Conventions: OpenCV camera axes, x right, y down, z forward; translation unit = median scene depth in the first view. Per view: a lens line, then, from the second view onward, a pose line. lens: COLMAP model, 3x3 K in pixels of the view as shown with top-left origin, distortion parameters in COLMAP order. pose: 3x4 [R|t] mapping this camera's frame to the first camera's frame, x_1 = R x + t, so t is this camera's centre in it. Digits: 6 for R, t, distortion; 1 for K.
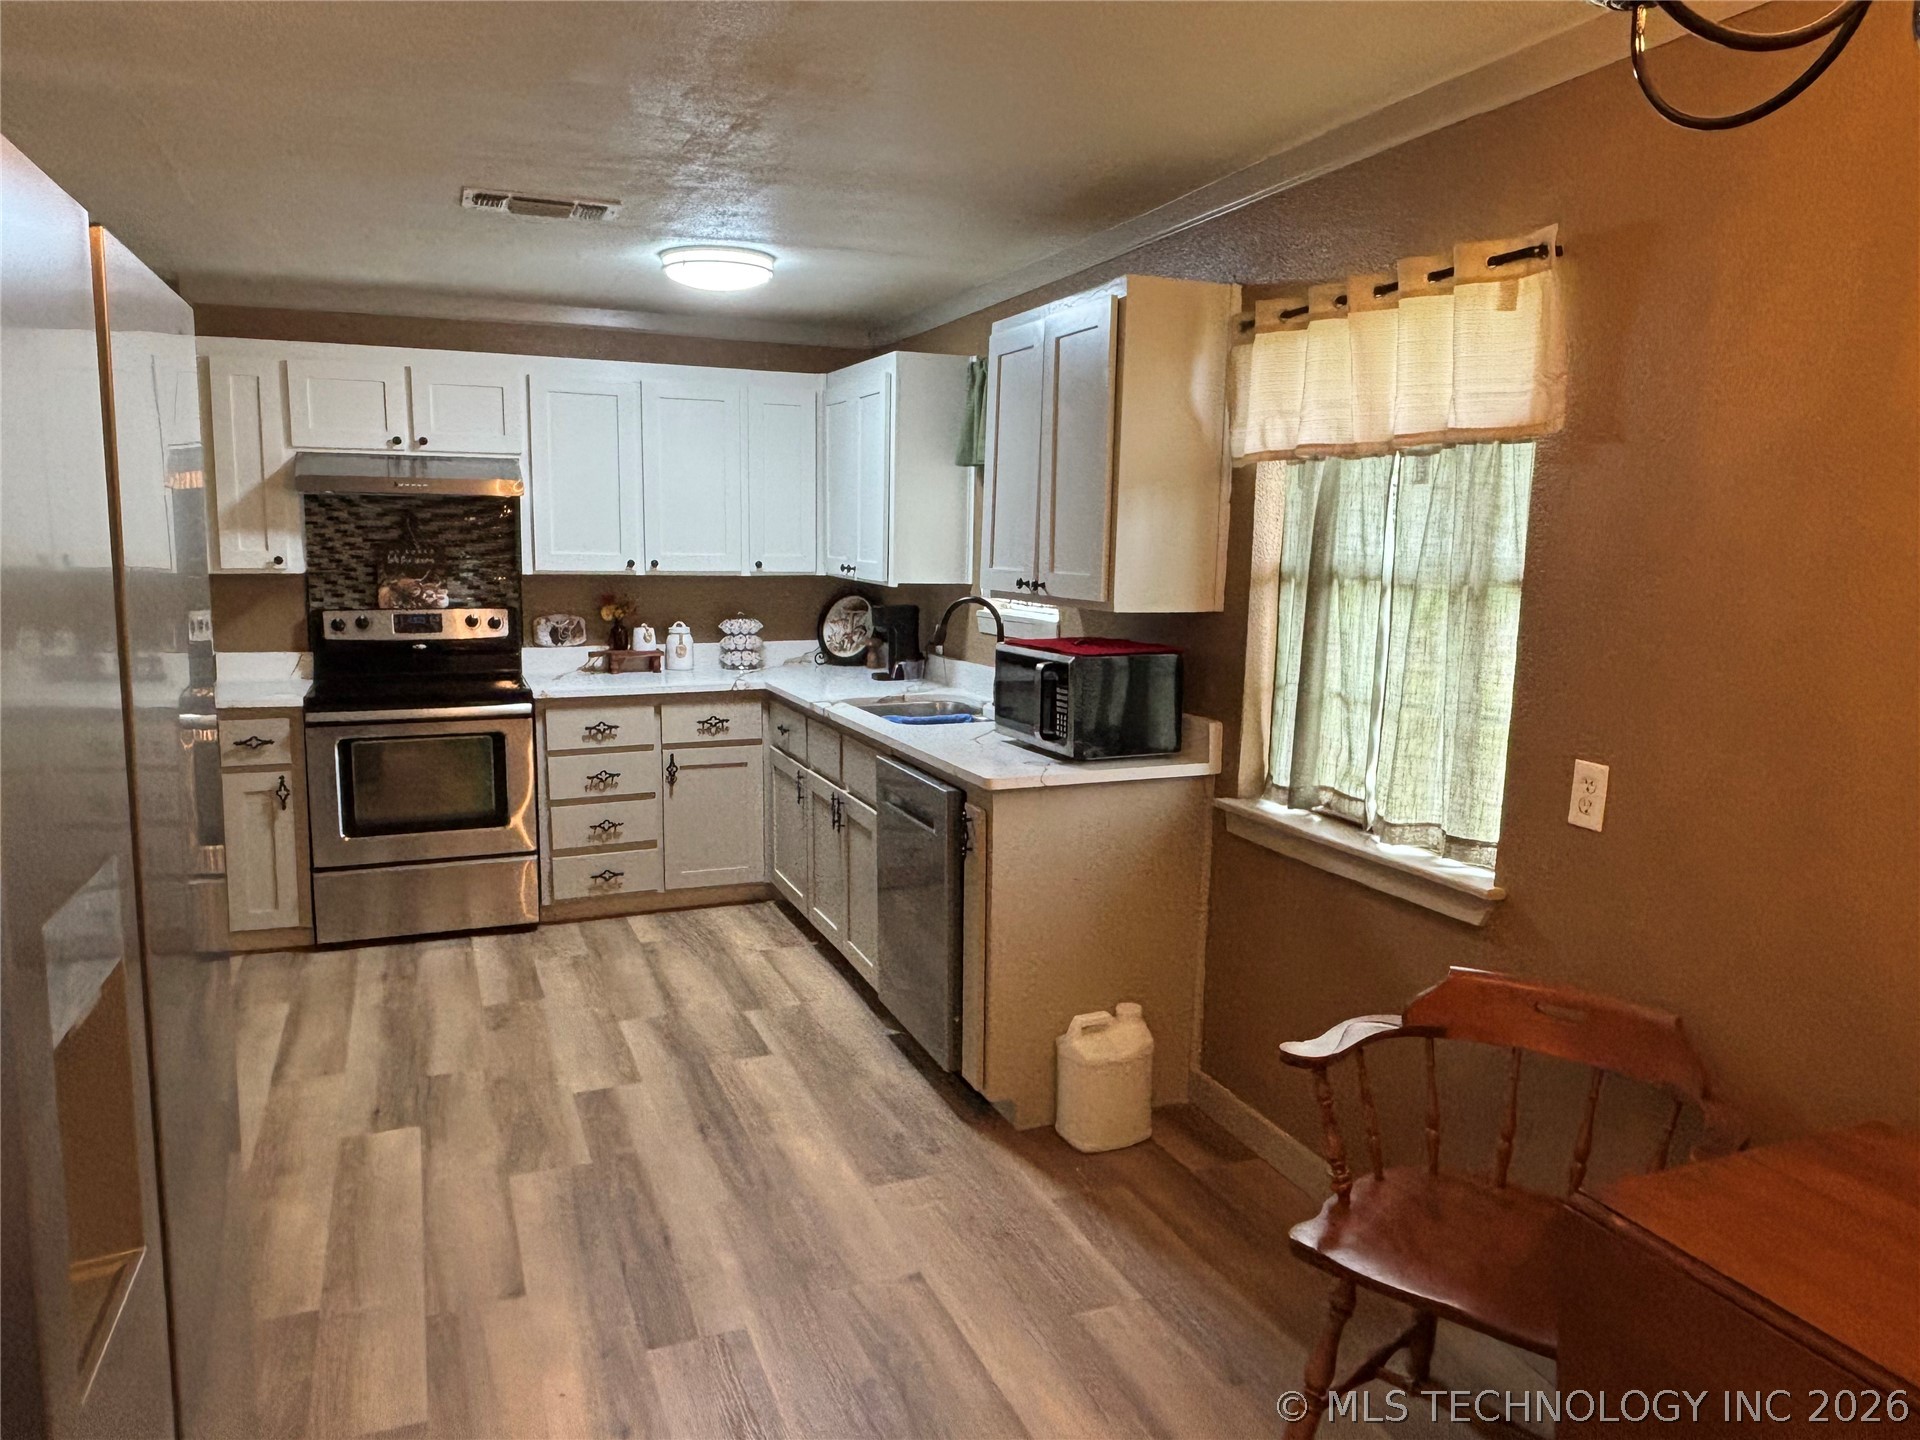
lens RADIAL K [[1271.2, 0, 962.4], [0, 1271.2, 726.4], [0, 0, 1]] dist [-0.002235, -0.000458]
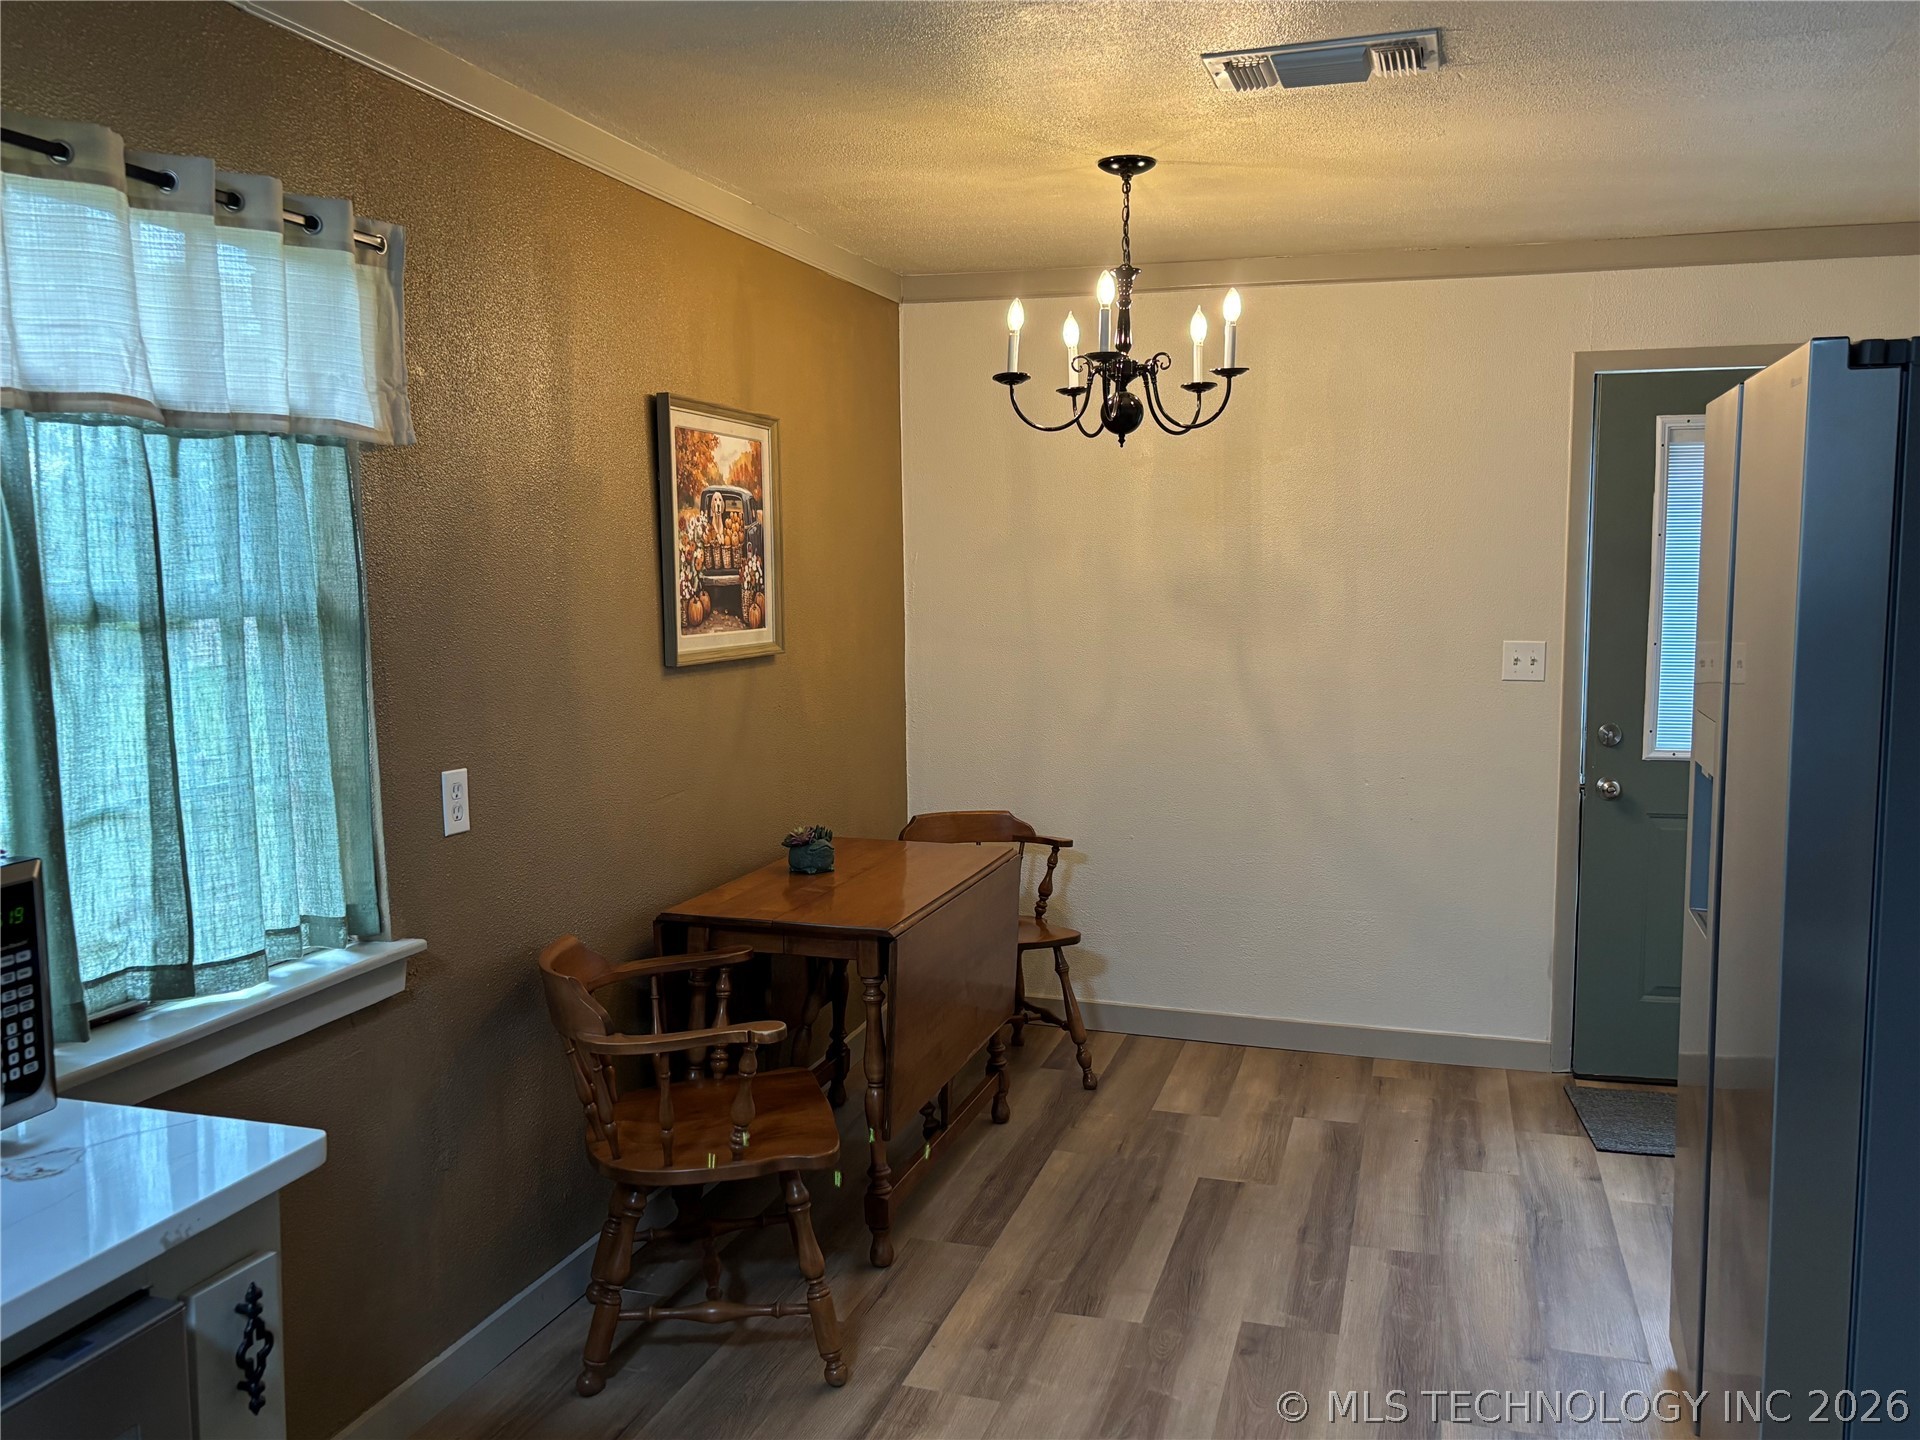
lens RADIAL K [[1565.0, 0, 962.6], [0, 1565.0, 722.7], [0, 0, 1]] dist [0.008217, 0.003426]
pose [[-0.763813, -0.084749, 0.639850, -0.550348], [0.080343, 0.971148, 0.224538, -0.227858], [-0.640418, 0.222913, -0.734966, 1.447736]]
